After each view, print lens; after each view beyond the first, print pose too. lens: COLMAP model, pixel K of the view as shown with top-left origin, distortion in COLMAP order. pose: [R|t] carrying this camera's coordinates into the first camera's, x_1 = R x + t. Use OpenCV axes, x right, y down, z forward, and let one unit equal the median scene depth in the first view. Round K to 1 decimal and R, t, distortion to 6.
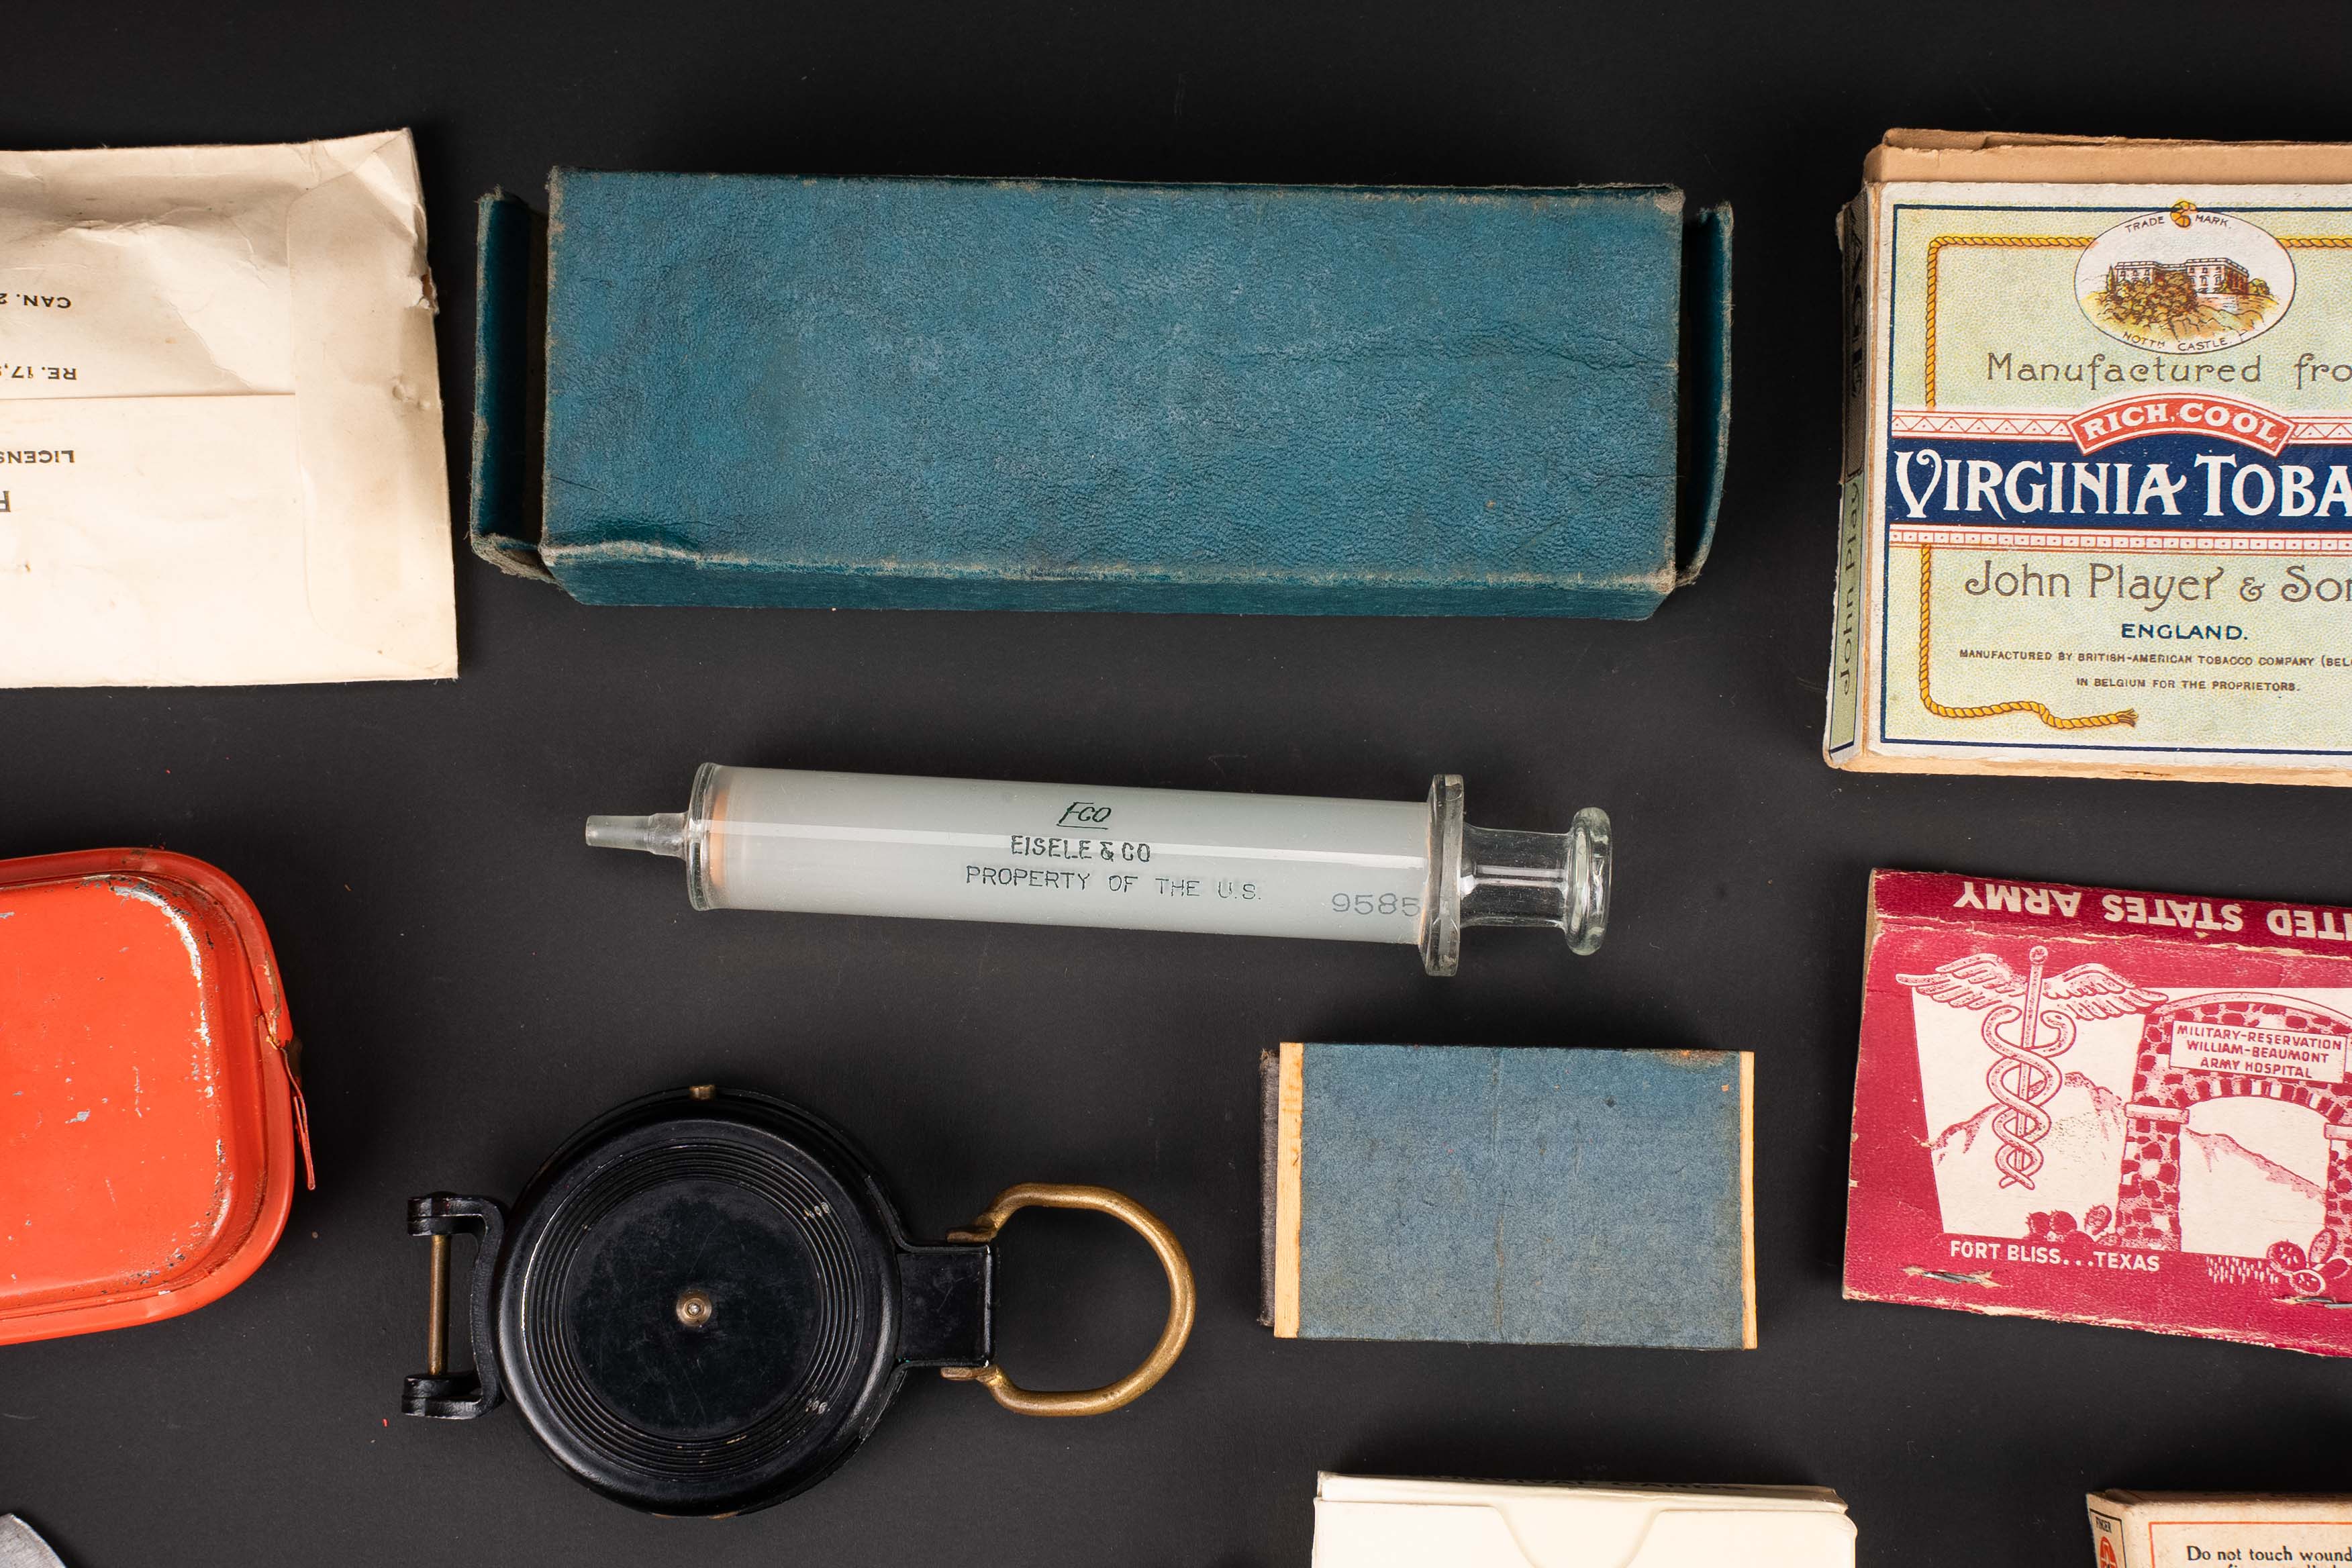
lens RADIAL K [[3988.0, 0, 1176.0], [0, 3988.0, 784.0], [0, 0, 1]] dist [0.305534, 0.348048]
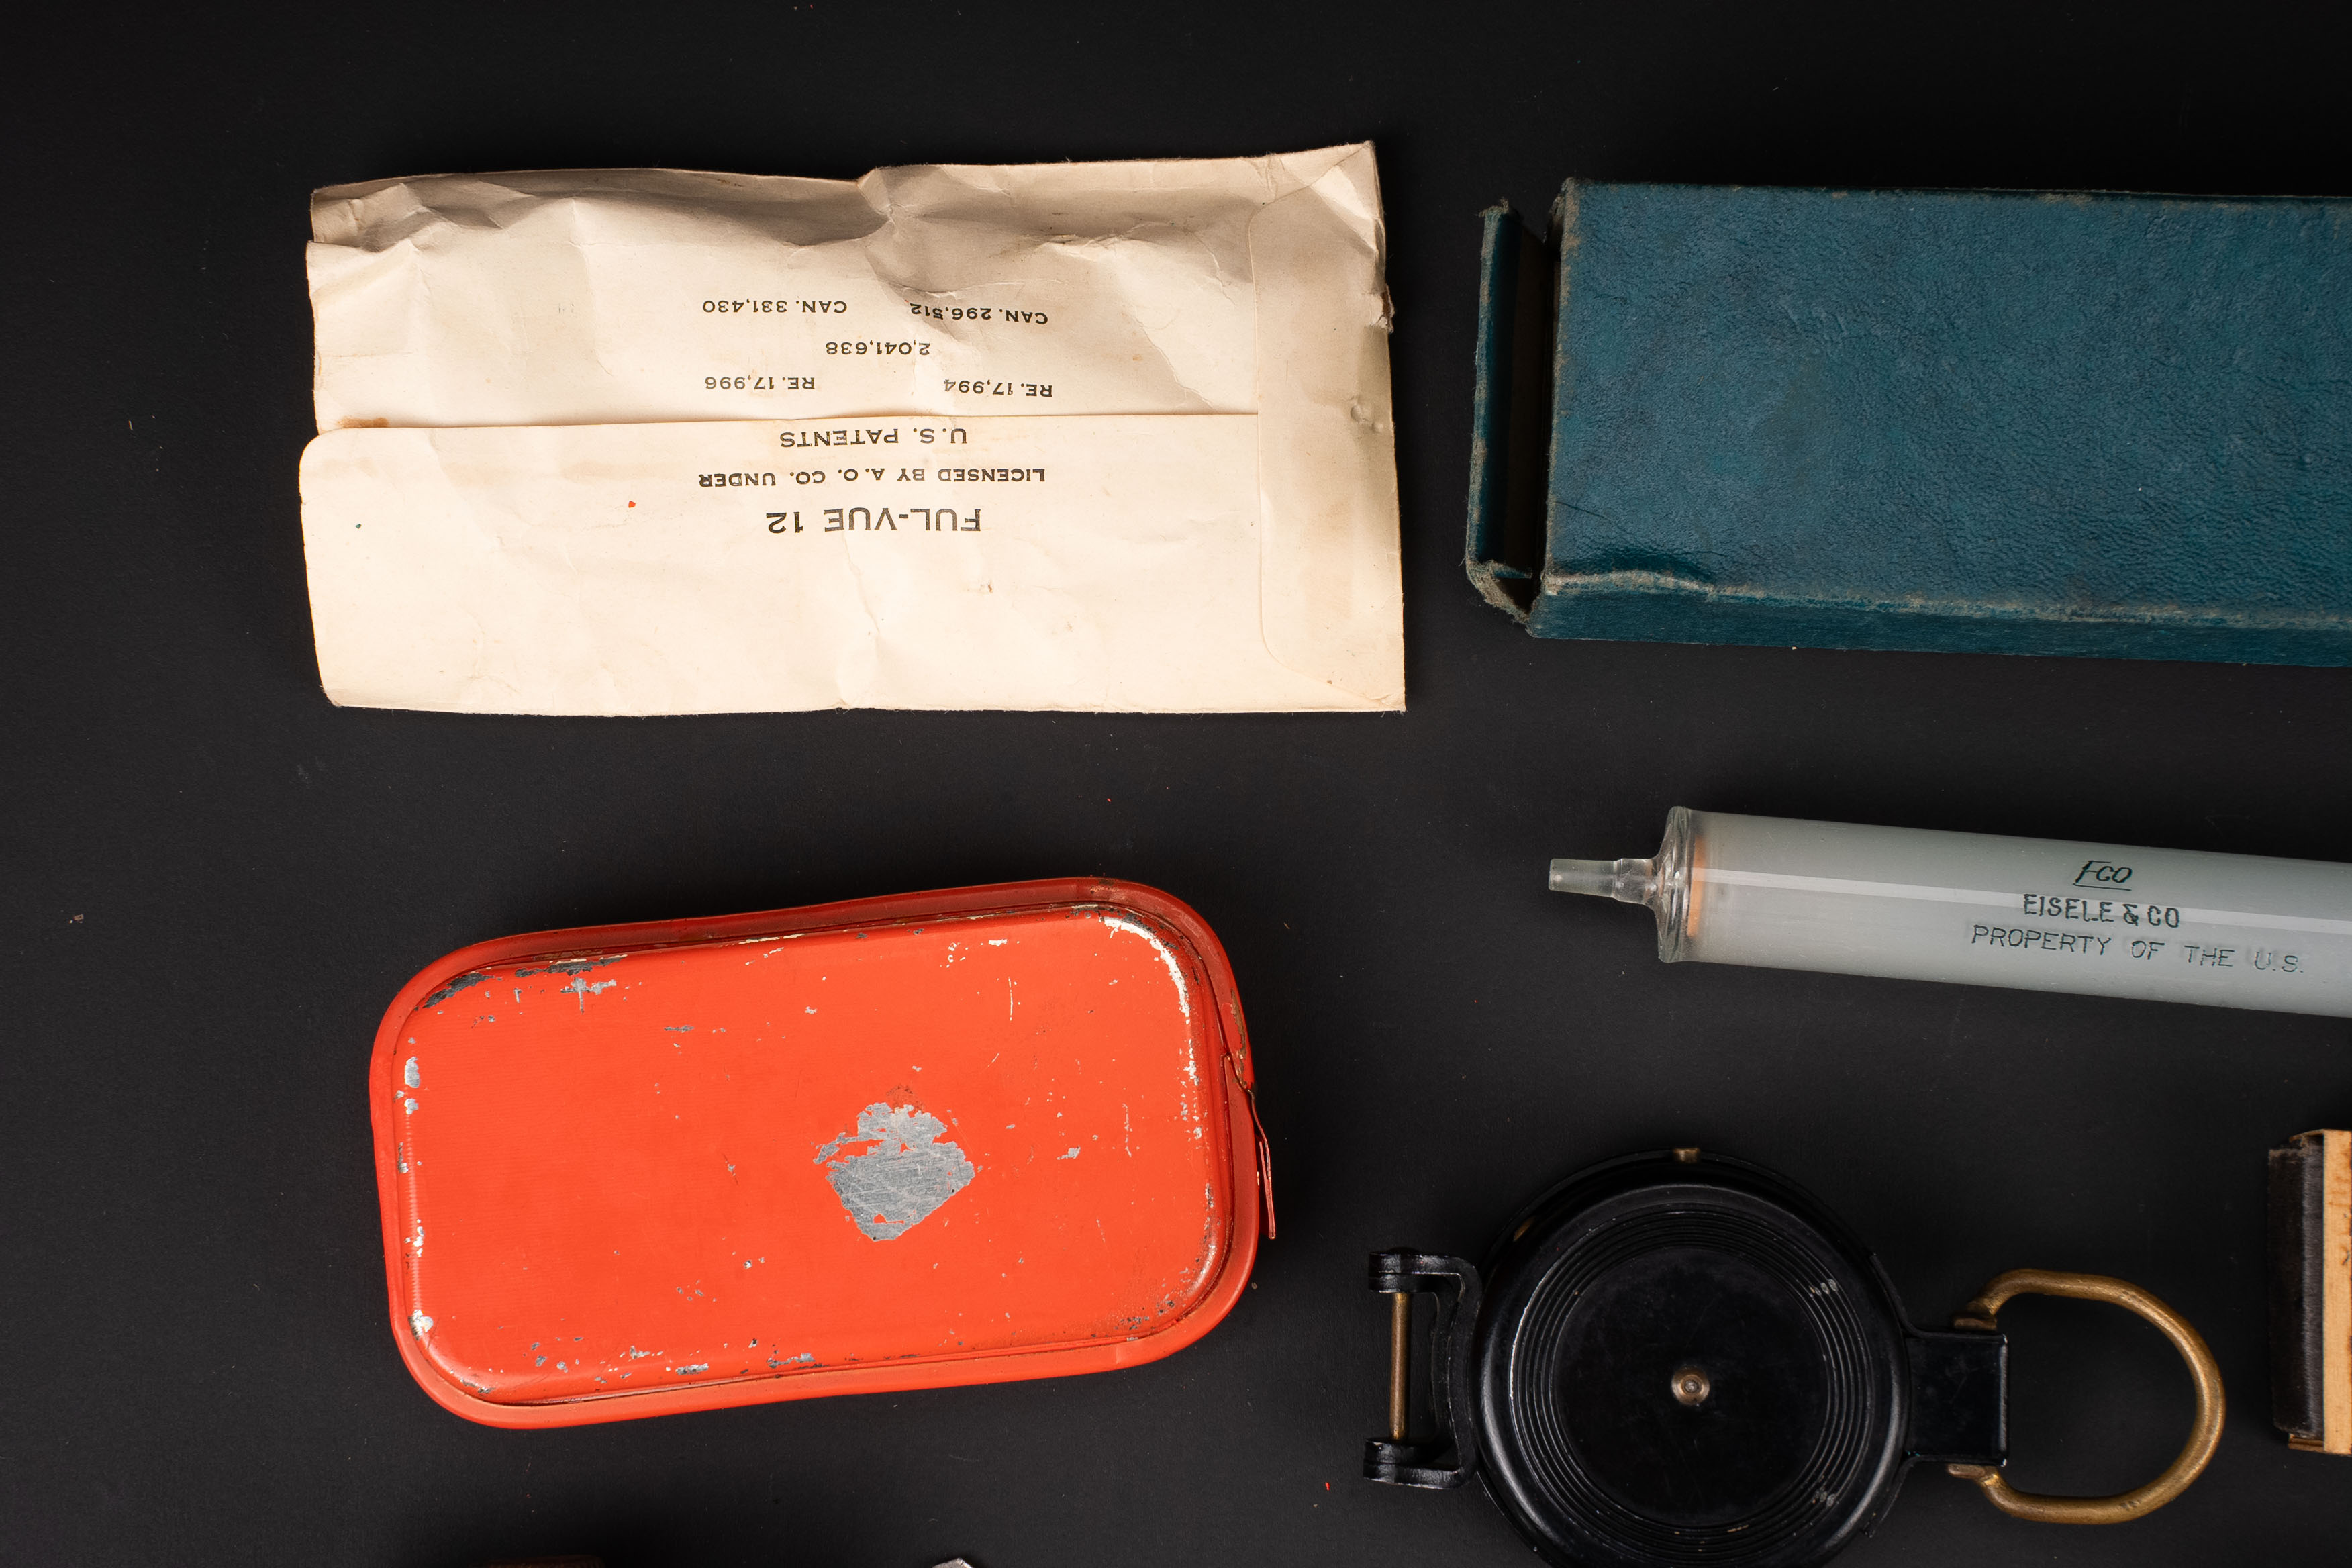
lens RADIAL K [[3988.0, 0, 1176.0], [0, 3988.0, 784.0], [0, 0, 1]] dist [0.305534, 0.348048]
pose [[0.999322, 0.028632, -0.023129, -0.218587], [-0.028984, 0.999467, -0.015031, 0.007161], [0.022687, 0.015691, 0.999619, 0.050140]]
